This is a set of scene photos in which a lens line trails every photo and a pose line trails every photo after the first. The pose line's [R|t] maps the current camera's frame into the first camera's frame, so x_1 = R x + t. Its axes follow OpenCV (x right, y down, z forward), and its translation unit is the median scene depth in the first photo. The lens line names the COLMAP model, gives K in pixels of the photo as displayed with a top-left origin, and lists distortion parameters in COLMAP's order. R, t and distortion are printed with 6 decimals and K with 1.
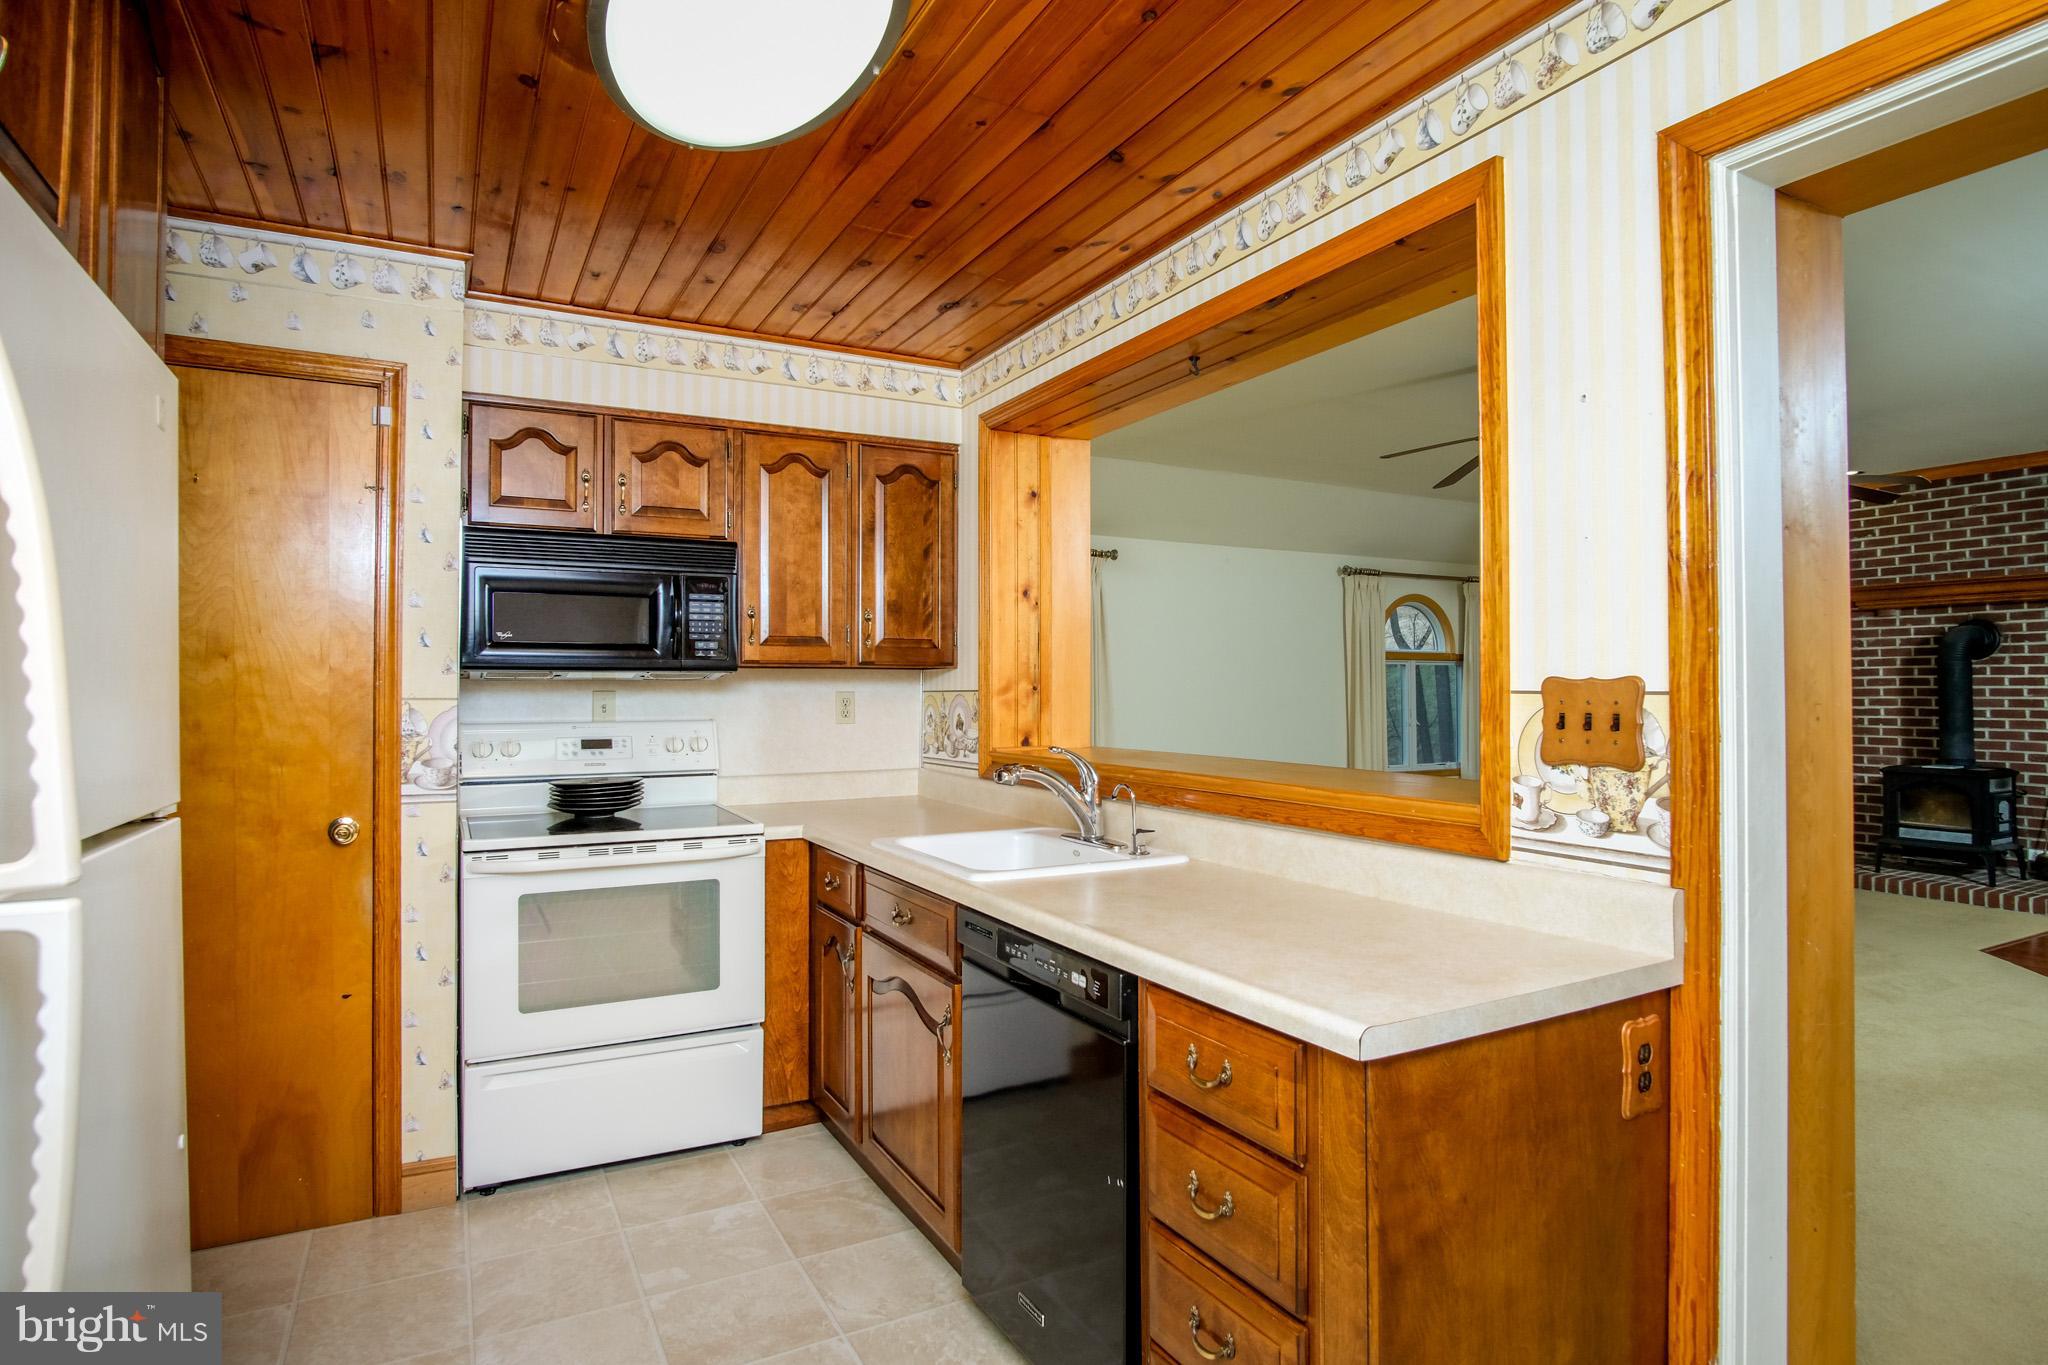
lens RADIAL K [[1093.4, 0, 1033.7], [0, 1093.4, 679.3], [0, 0, 1]] dist [-0.024122, 0.001435]
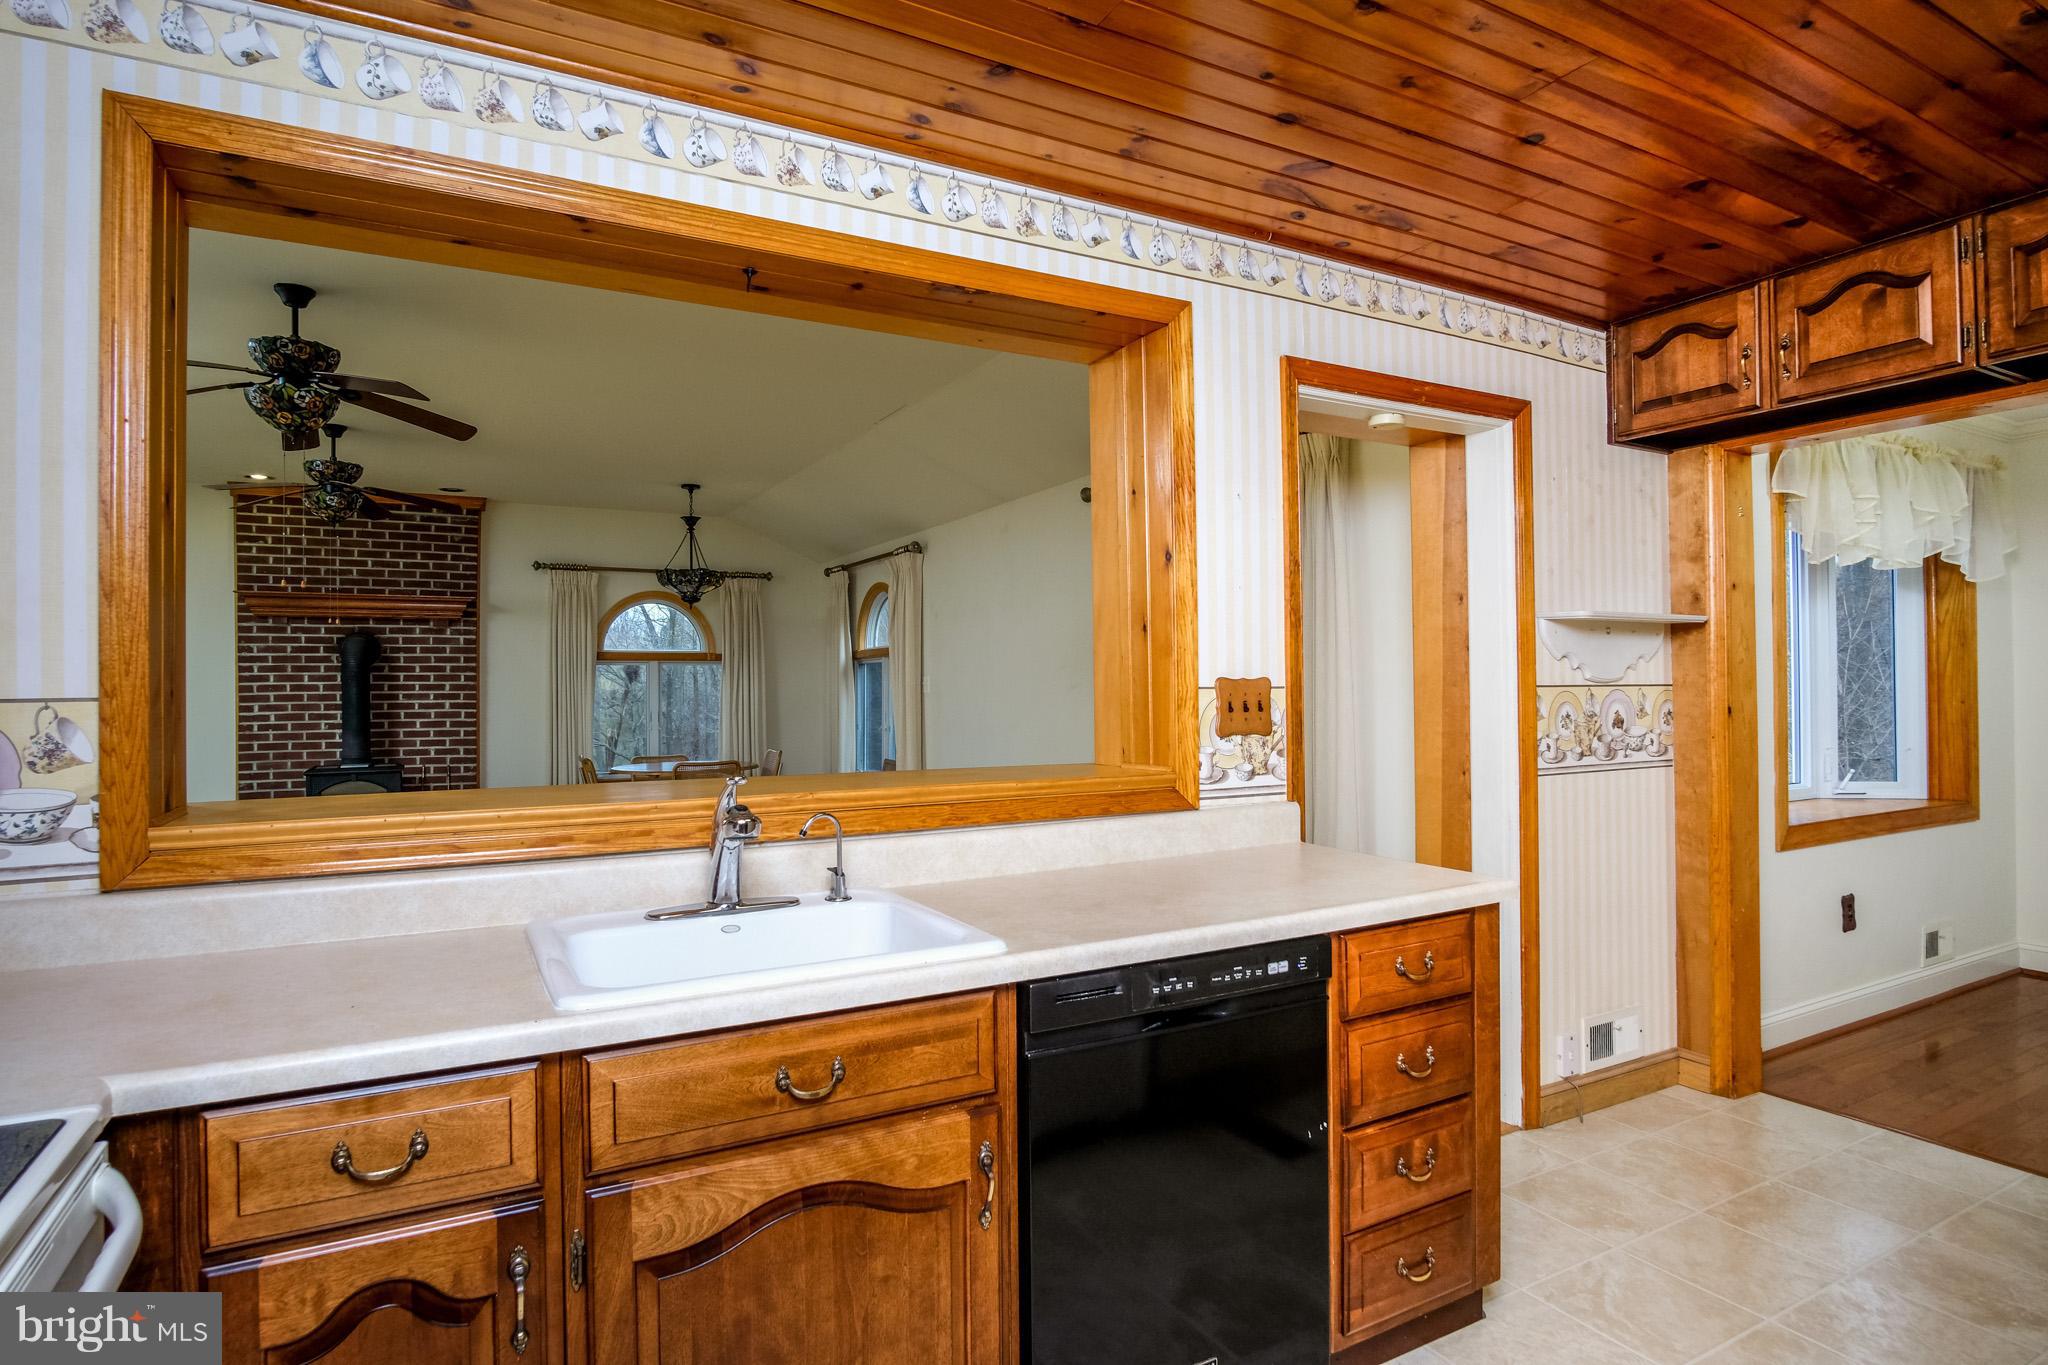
lens RADIAL K [[1093.4, 0, 1033.7], [0, 1093.4, 679.3], [0, 0, 1]] dist [-0.024122, 0.001435]
pose [[-0.005304, 0.008636, 0.999949, -0.909867], [0.000093, 0.999963, -0.008636, 0.011858], [-0.999986, 0.000047, -0.005305, 1.139501]]
